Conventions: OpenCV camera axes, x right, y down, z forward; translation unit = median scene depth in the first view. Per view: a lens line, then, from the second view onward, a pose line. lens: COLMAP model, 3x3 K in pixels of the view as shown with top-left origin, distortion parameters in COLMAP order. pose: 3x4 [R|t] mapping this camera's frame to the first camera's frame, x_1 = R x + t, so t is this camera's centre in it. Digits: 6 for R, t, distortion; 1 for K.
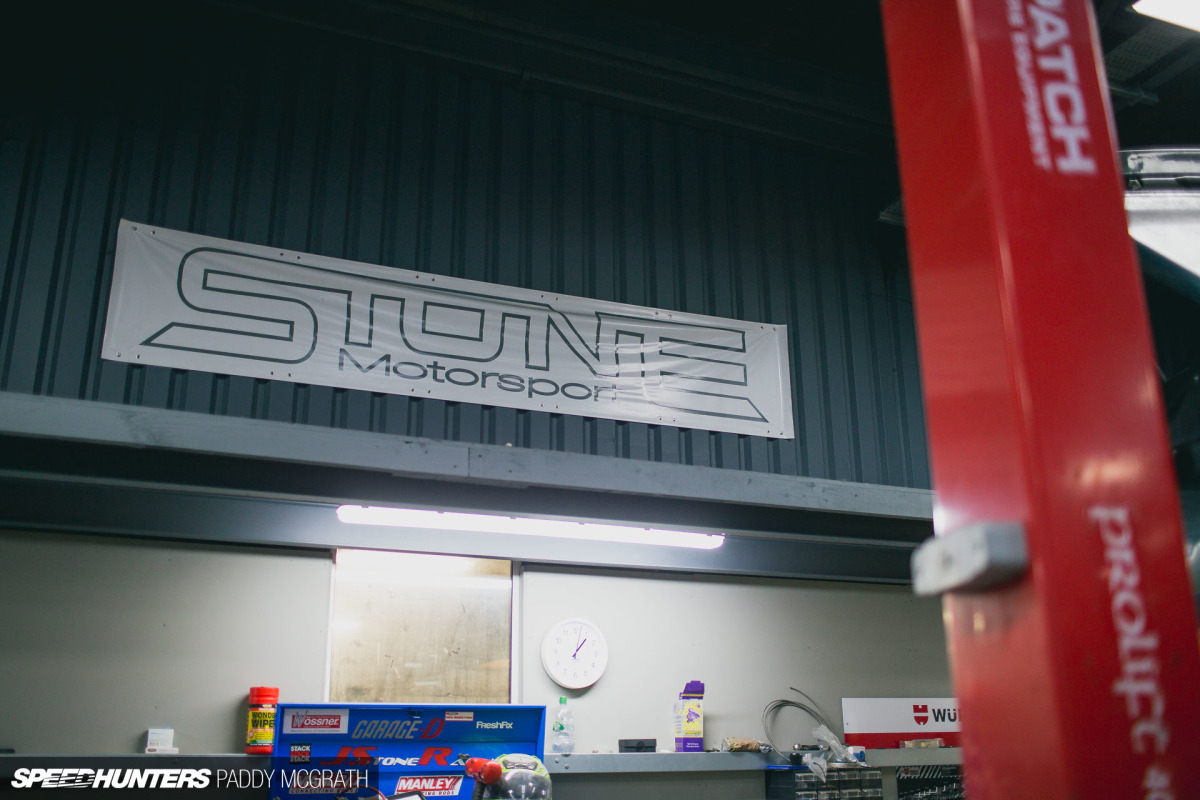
lens RADIAL K [[1140.2, 0, 599.8], [0, 1140.2, 399.6], [0, 0, 1]] dist [-0.054483, 0.000000]
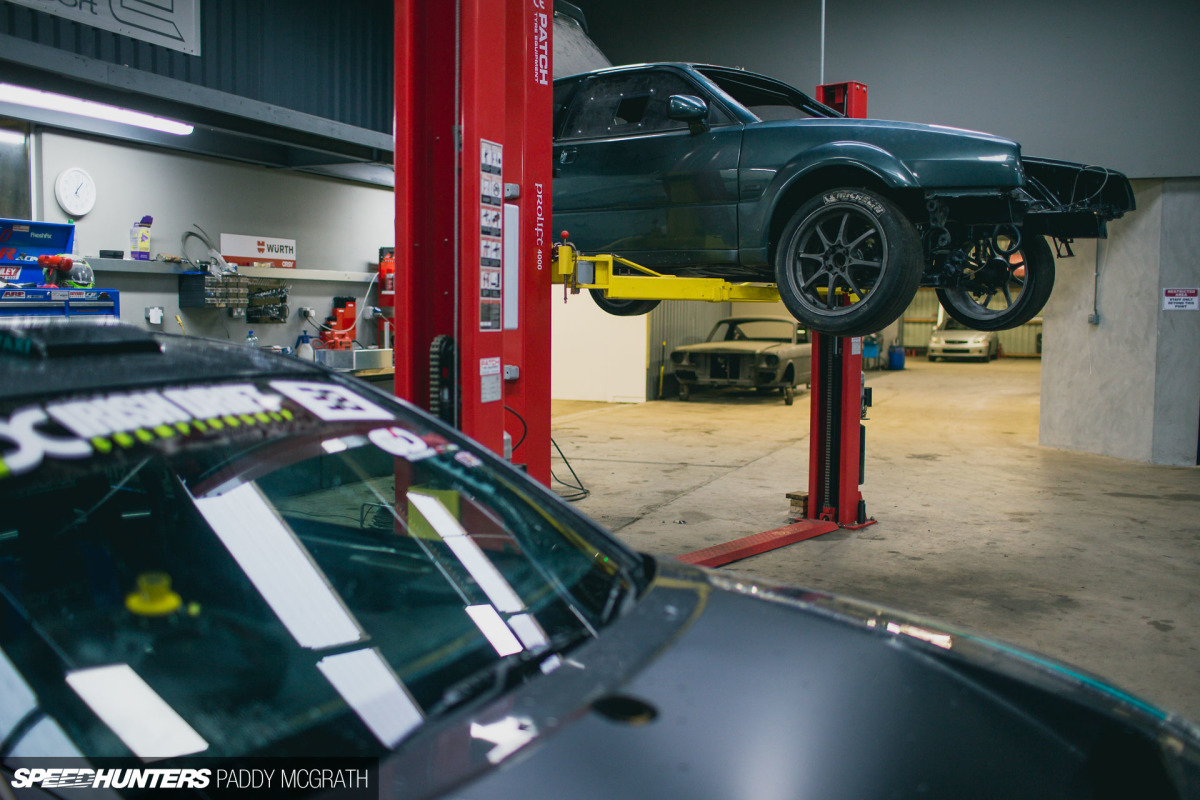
lens RADIAL K [[1140.2, 0, 599.8], [0, 1140.2, 400.8], [0, 0, 1]] dist [-0.054483, 0.000000]
pose [[0.720925, -0.035484, 0.692104, -0.544447], [-0.227460, 0.931247, 0.284677, -0.094339], [-0.654621, -0.362657, 0.663288, -0.509833]]
